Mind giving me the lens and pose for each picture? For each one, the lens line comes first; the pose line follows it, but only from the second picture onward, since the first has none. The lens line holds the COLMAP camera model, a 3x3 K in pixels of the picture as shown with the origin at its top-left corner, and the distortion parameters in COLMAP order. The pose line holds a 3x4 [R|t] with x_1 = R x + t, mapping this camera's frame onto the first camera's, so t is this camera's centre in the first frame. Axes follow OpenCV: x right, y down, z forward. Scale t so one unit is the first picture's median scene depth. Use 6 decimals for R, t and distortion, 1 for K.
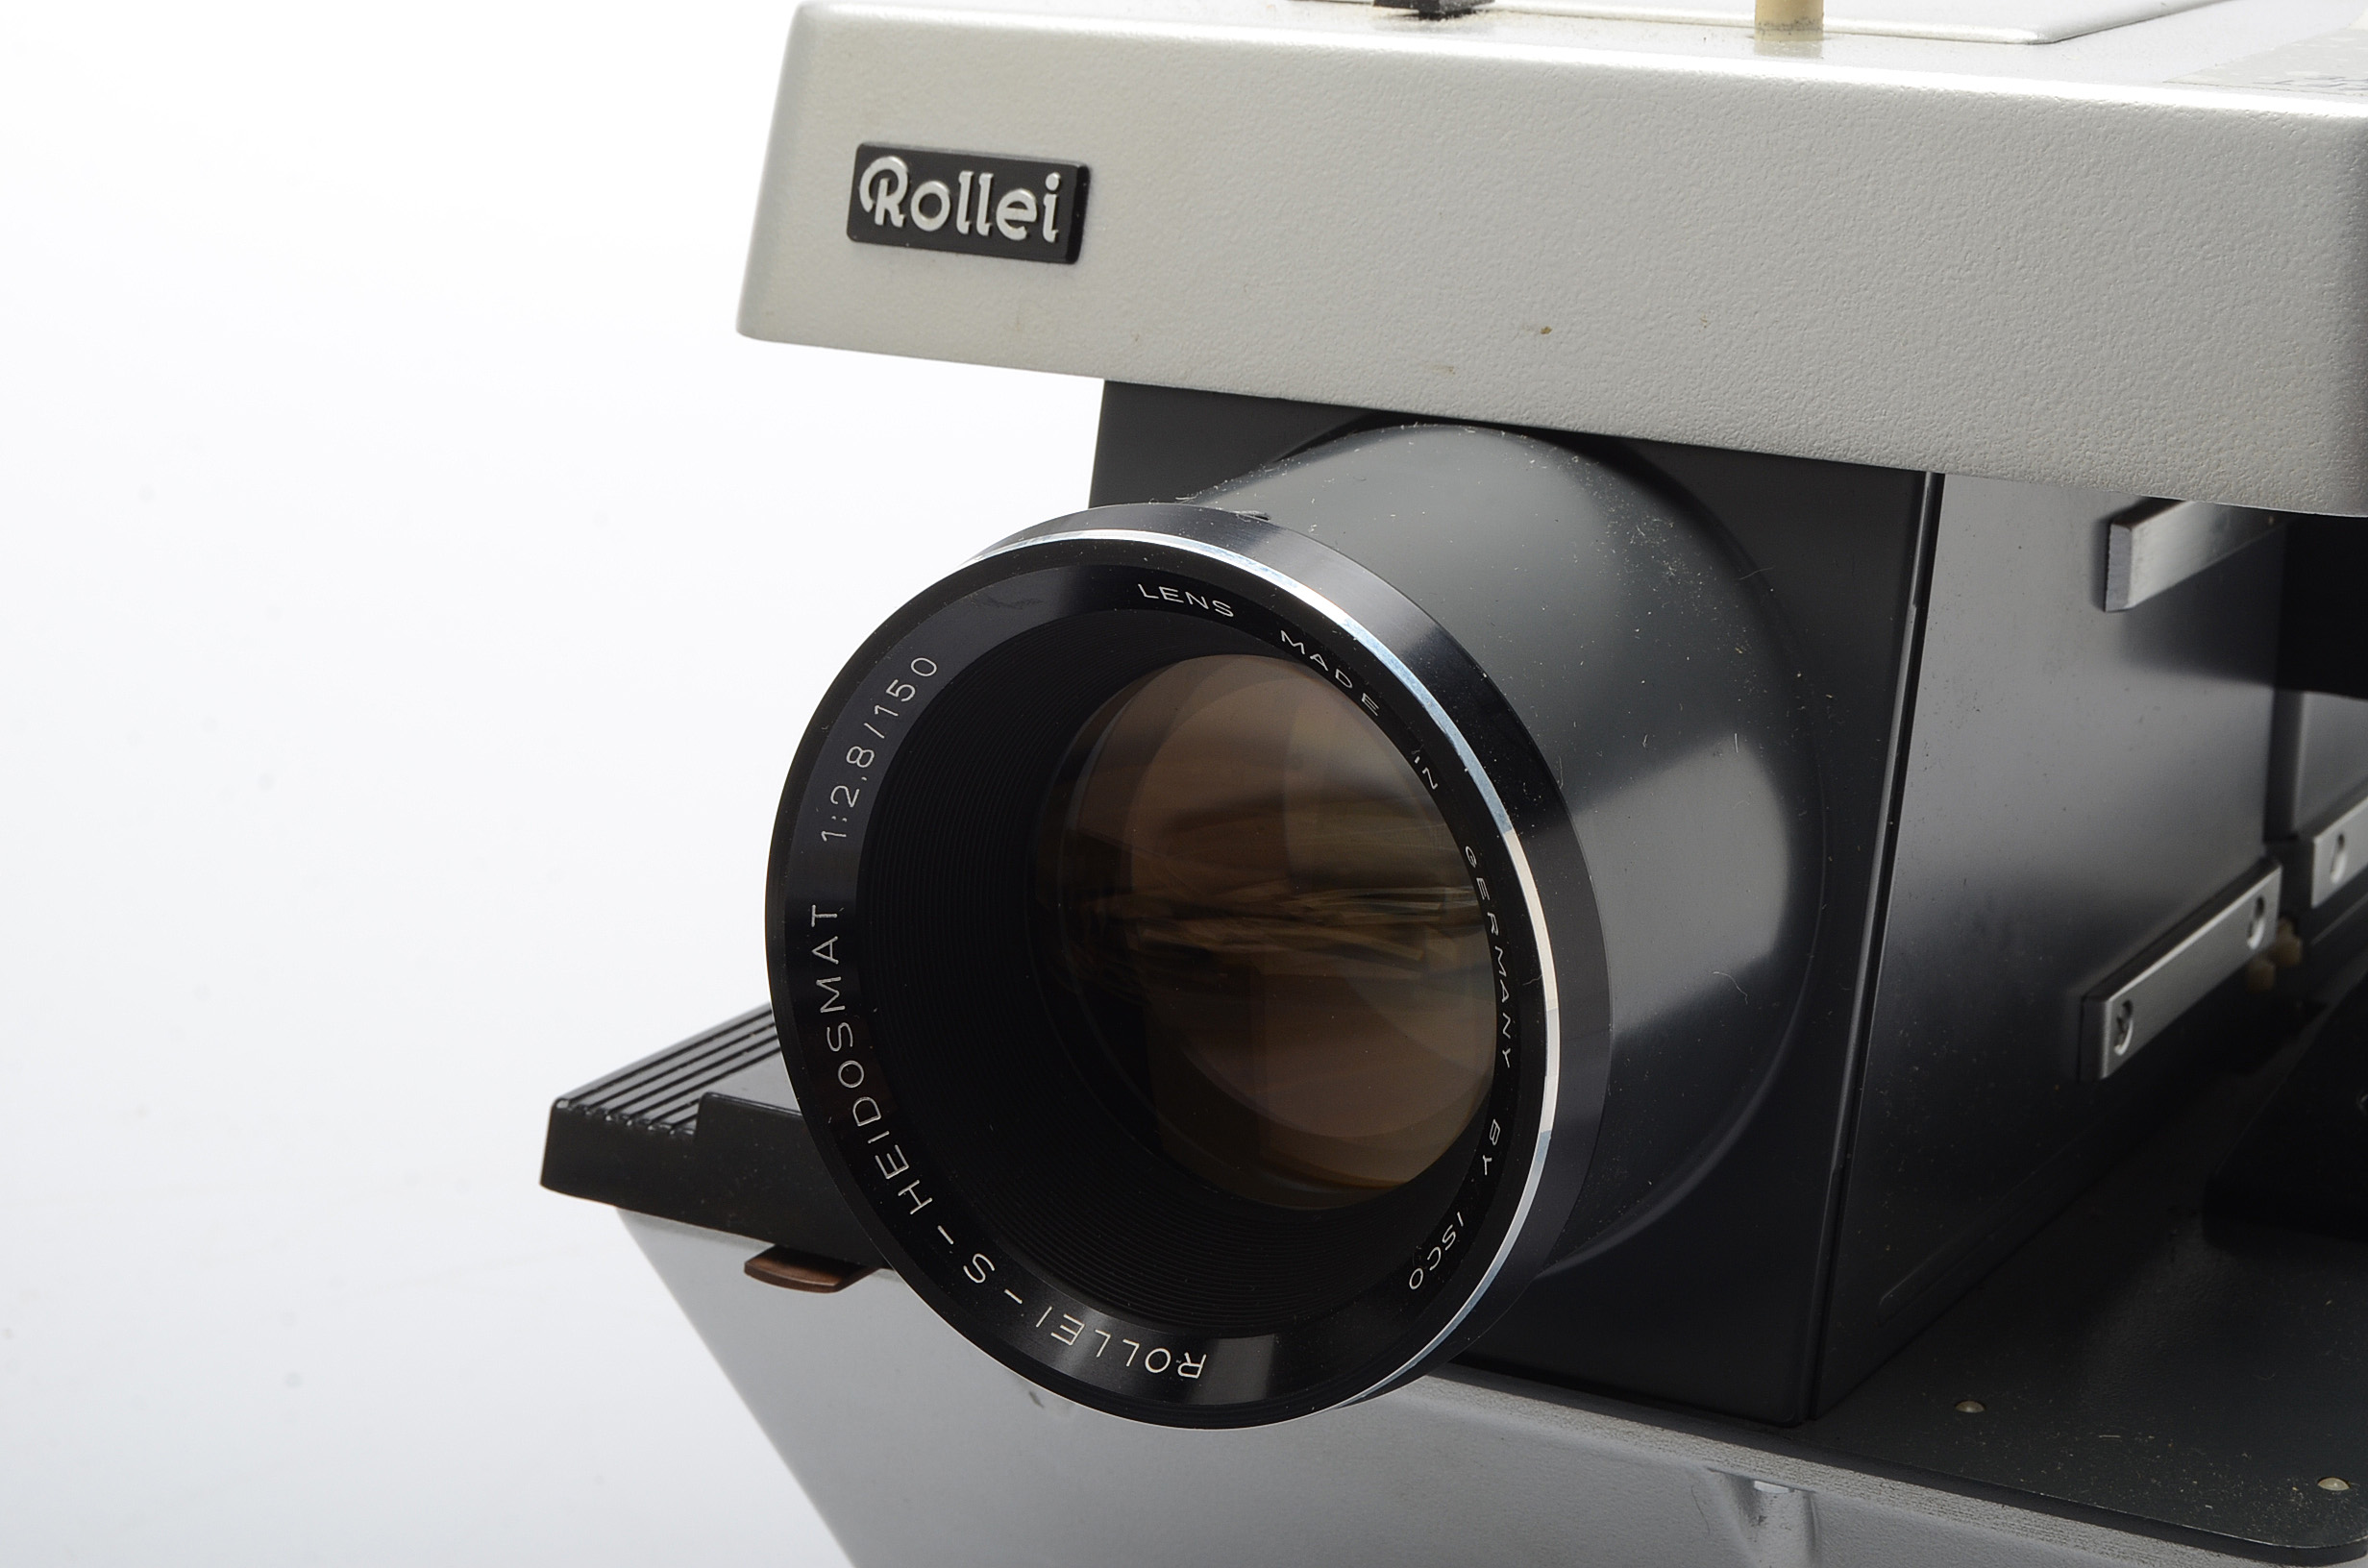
lens RADIAL K [[4569.4, 0, 1184.0], [0, 4569.4, 784.0], [0, 0, 1]] dist [-0.027052, -0.046944]
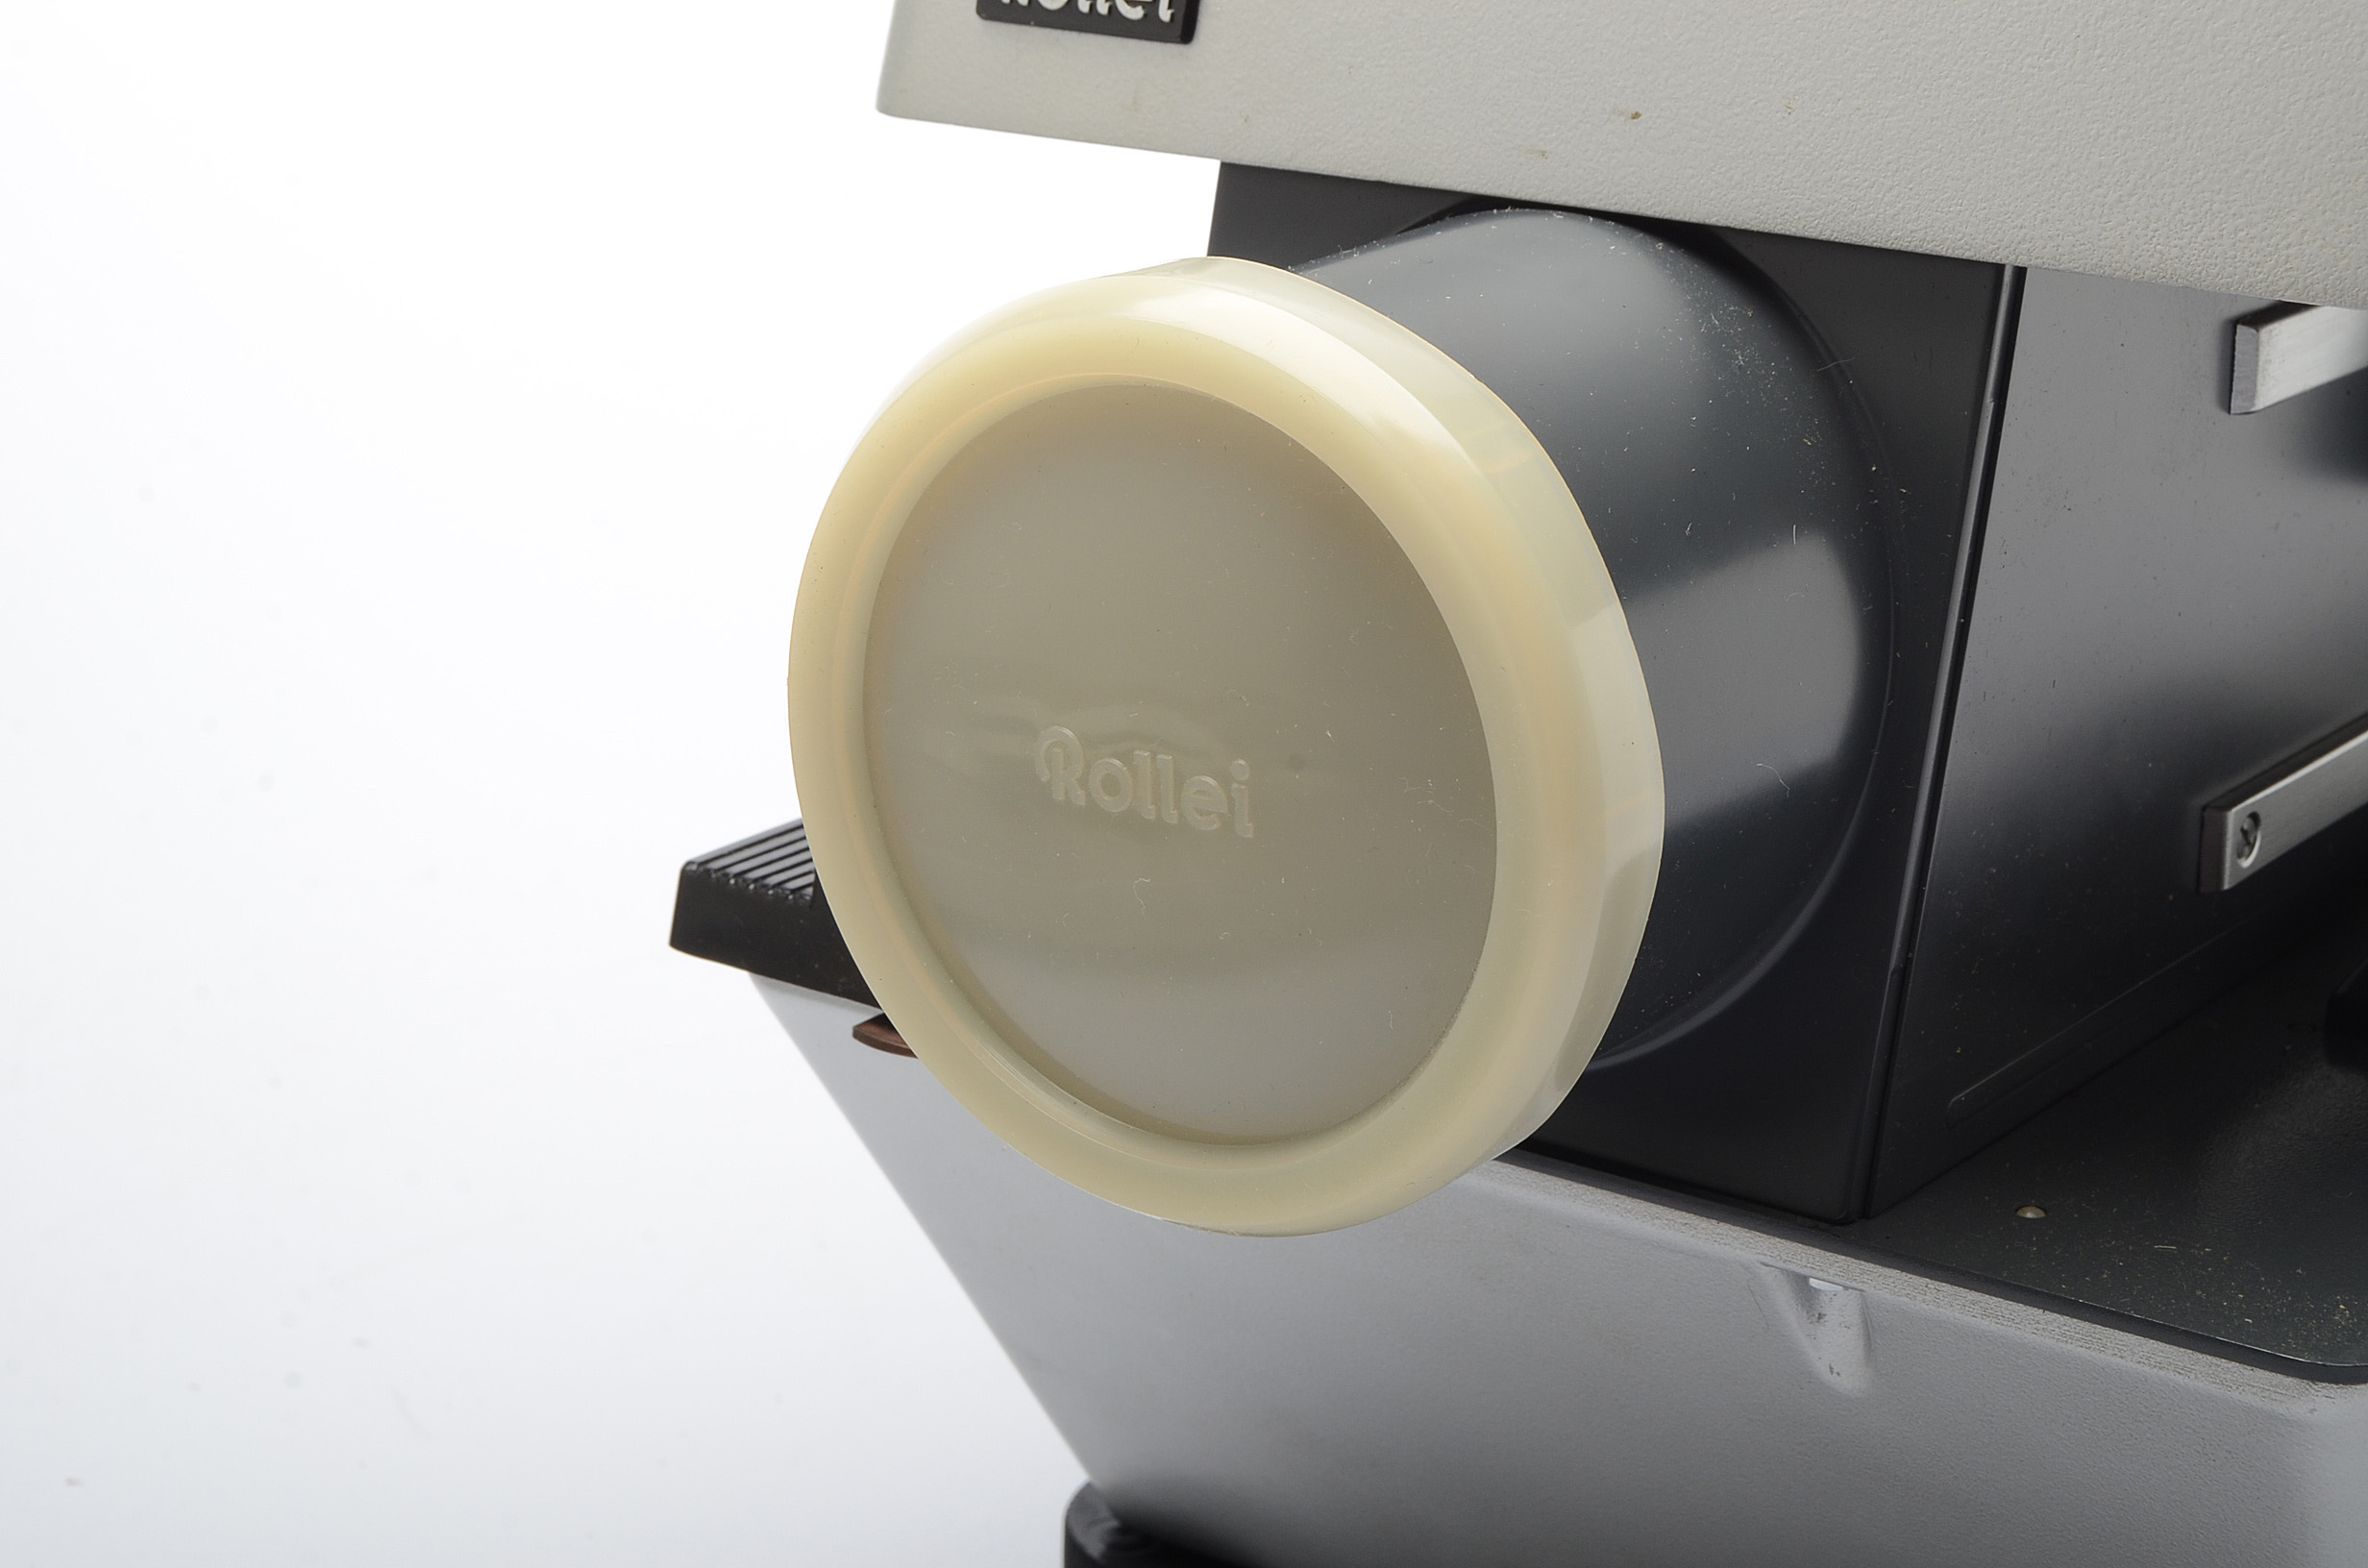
lens RADIAL K [[4569.4, 0, 1184.0], [0, 4569.4, 784.0], [0, 0, 1]] dist [-0.027052, -0.046944]
pose [[0.993701, 0.029562, -0.108095, 0.092086], [-0.025021, 0.998756, 0.043125, 0.005306], [0.109235, -0.040148, 0.993205, -0.001166]]
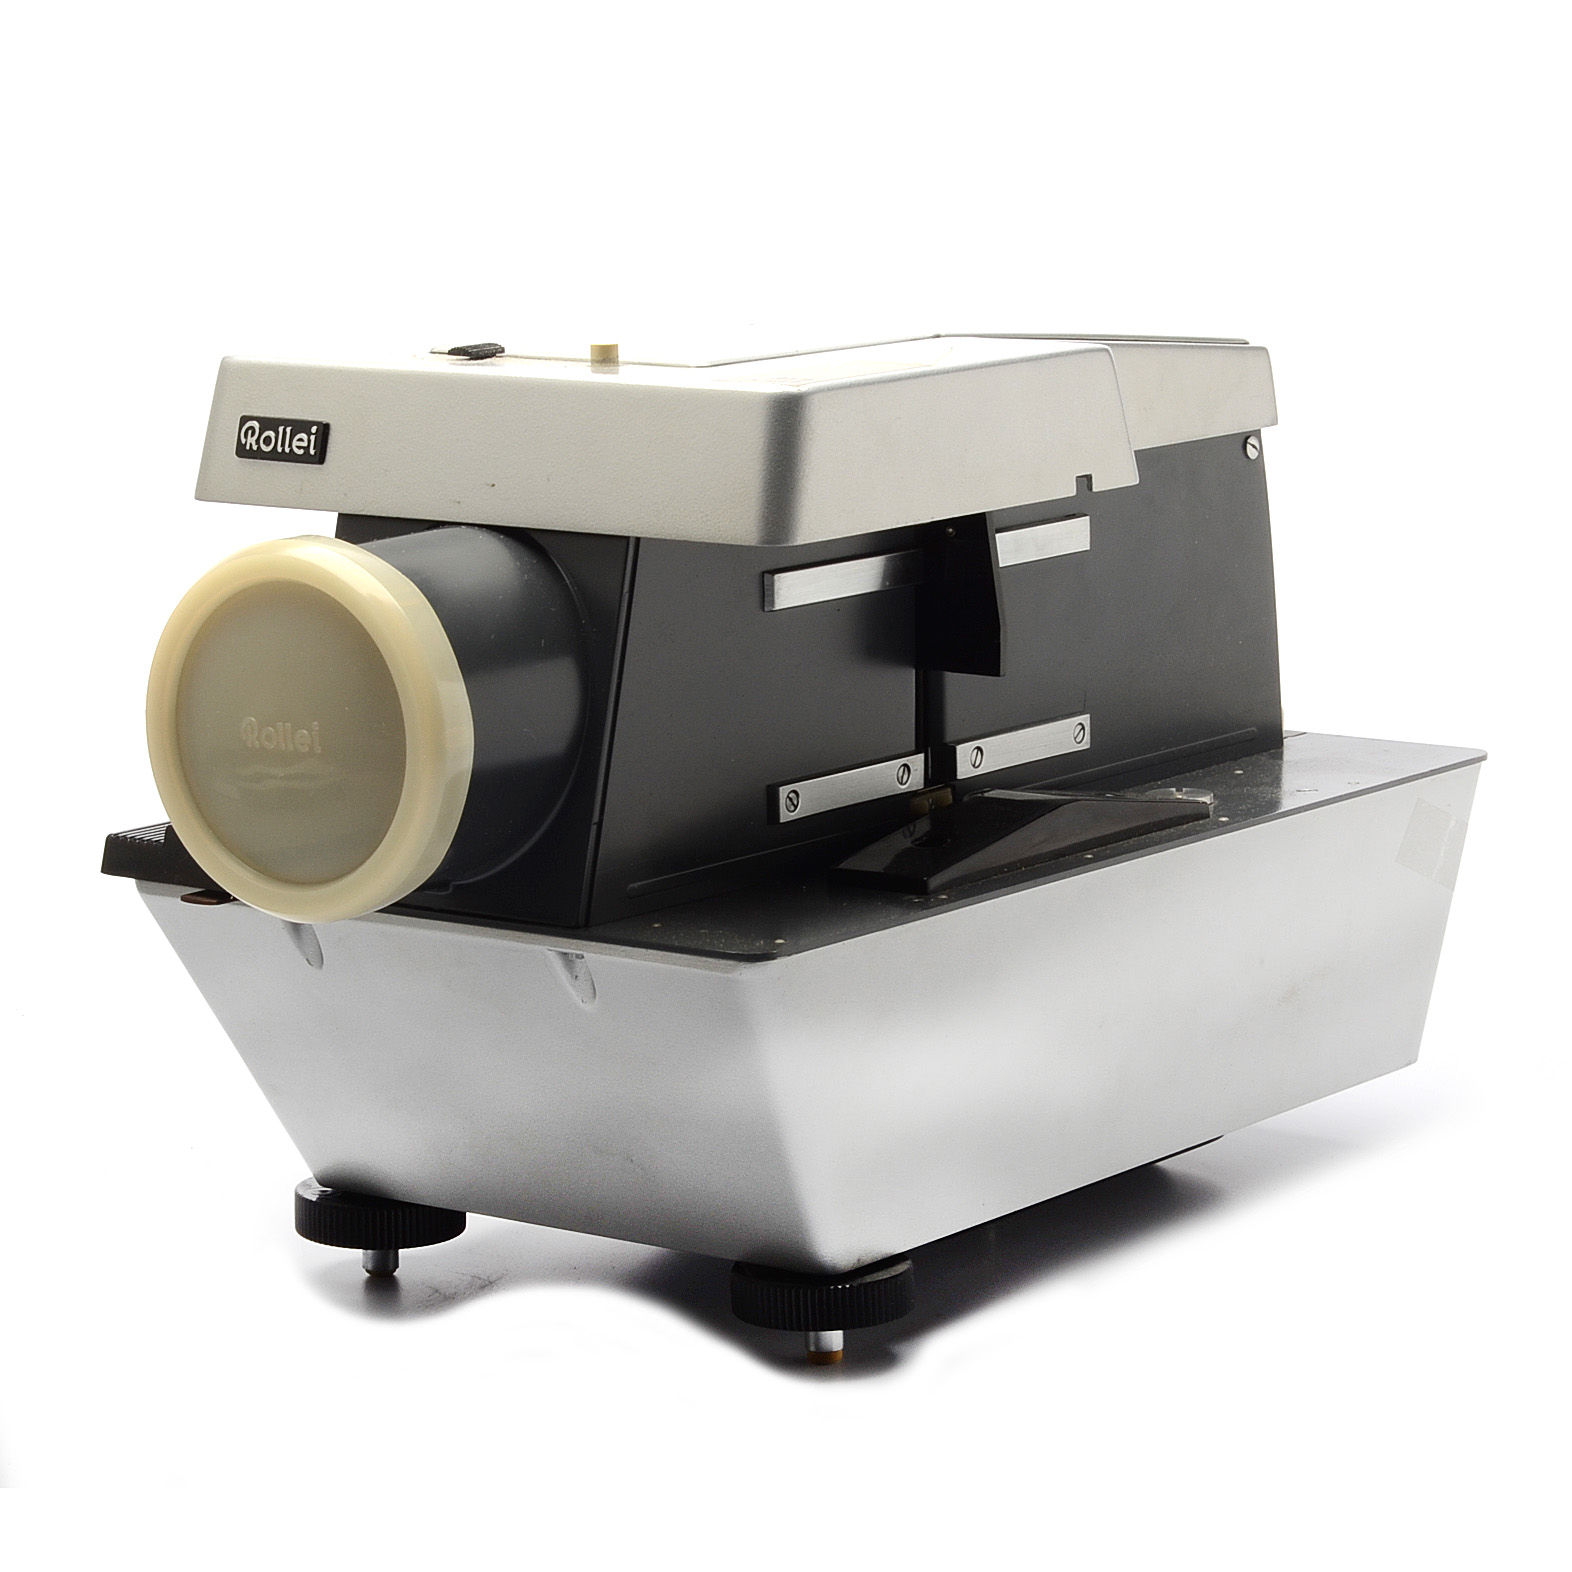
lens RADIAL K [[5304.5, 0, 786.0], [0, 5304.5, 786.0], [0, 0, 1]] dist [-0.117706, 0.663920]
pose [[0.994211, 0.001127, -0.107444, 0.531366], [-0.011240, 0.995550, -0.093562, 0.318667], [0.106860, 0.094228, 0.989799, -1.741525]]
